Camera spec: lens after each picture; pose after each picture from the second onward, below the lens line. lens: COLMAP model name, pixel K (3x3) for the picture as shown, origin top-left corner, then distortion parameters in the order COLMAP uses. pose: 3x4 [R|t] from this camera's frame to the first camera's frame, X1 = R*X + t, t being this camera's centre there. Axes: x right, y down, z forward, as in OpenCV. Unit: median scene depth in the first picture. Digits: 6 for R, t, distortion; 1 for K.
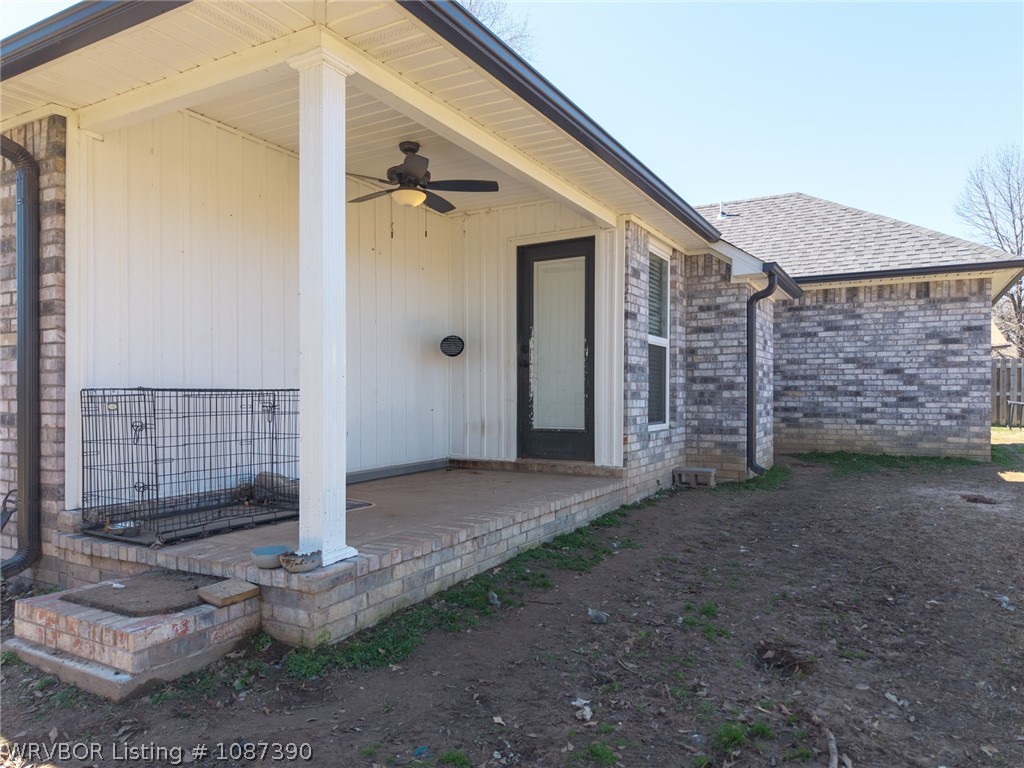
lens RADIAL K [[696.5, 0, 497.7], [0, 696.5, 383.6], [0, 0, 1]] dist [0.079476, -0.000596]
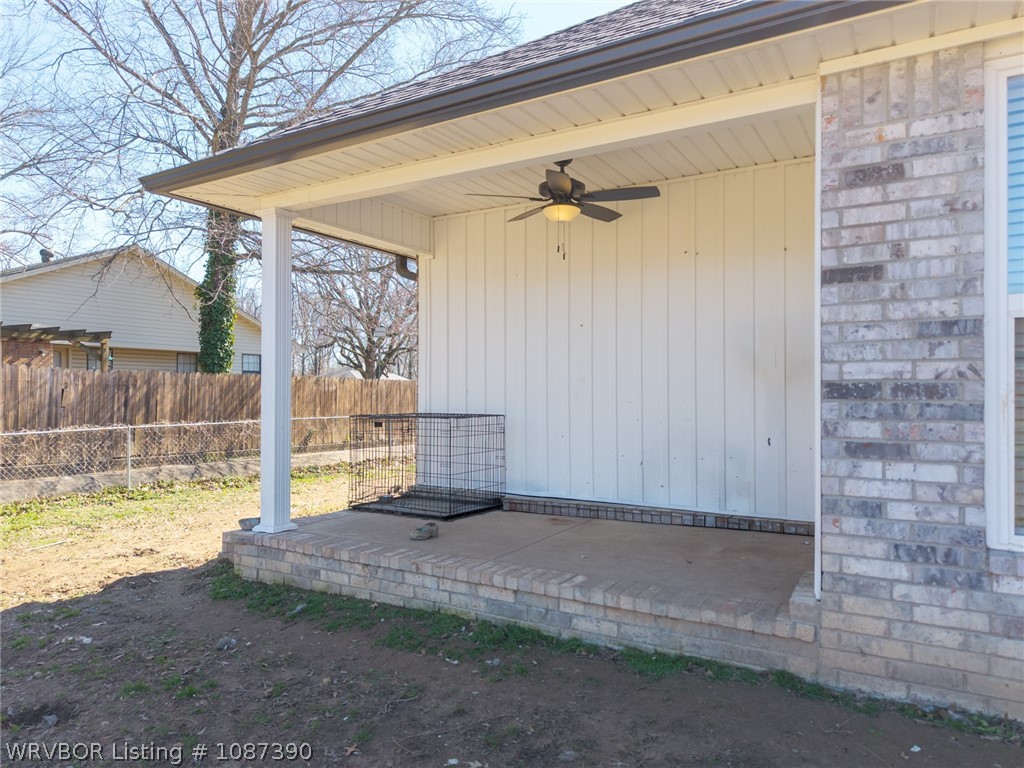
lens RADIAL K [[708.4, 0, 512.0], [0, 708.4, 384.0], [0, 0, 1]] dist [0.005983, 0.000508]
pose [[-0.021927, -0.007029, -0.999735, 0.962590], [0.015577, 0.999851, -0.007372, -0.038247], [0.999638, -0.015734, -0.021814, 1.159189]]
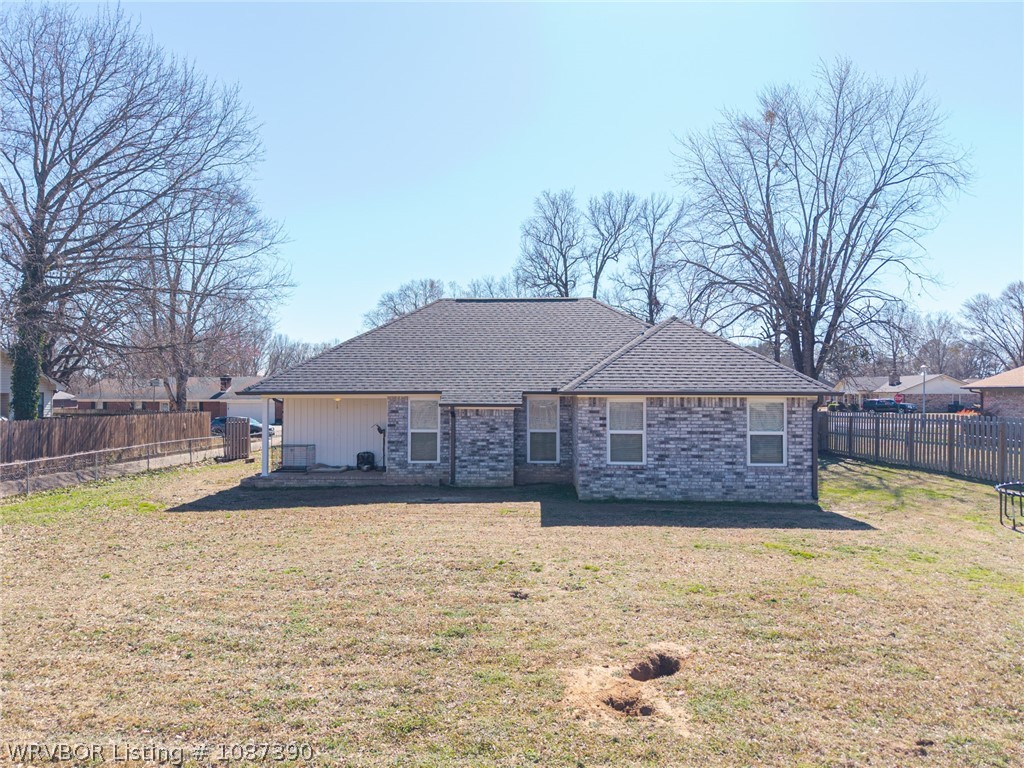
lens RADIAL K [[689.0, 0, 521.5], [0, 689.0, 385.2], [0, 0, 1]] dist [0.026101, -0.026677]
pose [[0.452998, -0.005193, -0.891496, 4.715393], [0.015310, 0.999881, 0.001955, -0.402418], [0.891380, -0.014534, 0.453024, 0.180668]]
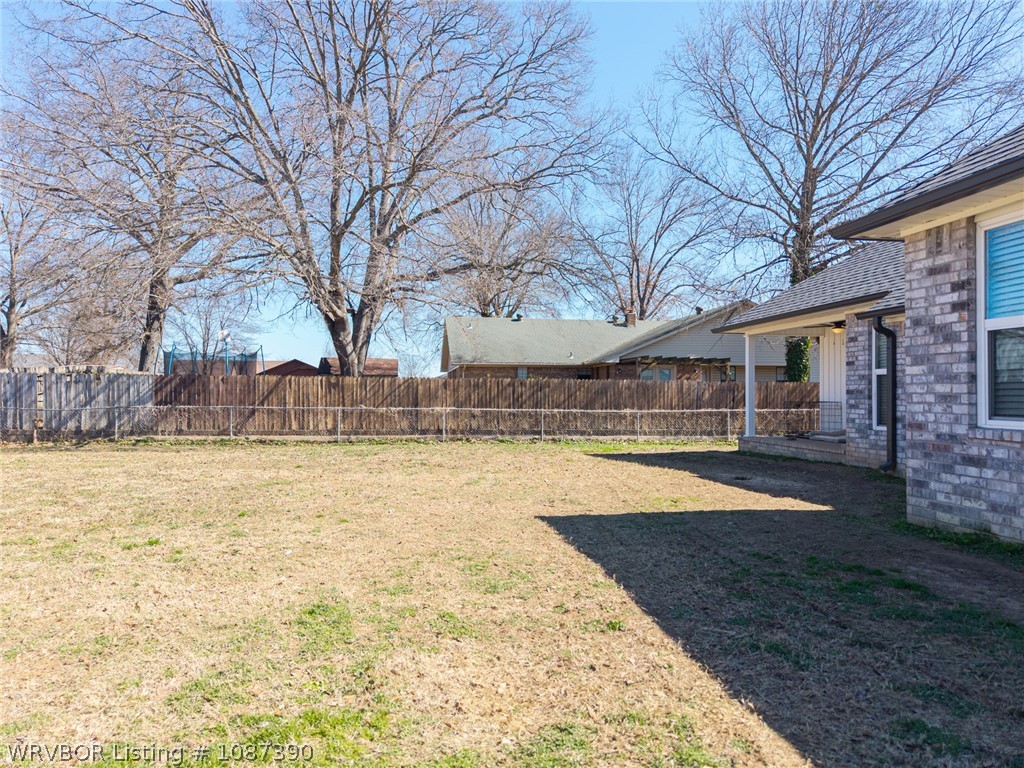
lens RADIAL K [[684.8, 0, 513.7], [0, 684.8, 386.5], [0, 0, 1]] dist [0.023343, -0.021382]
pose [[-0.769914, -0.002735, -0.638142, 2.982506], [0.013234, 0.999707, -0.020252, -0.016742], [0.638011, -0.024037, -0.769652, 2.683268]]
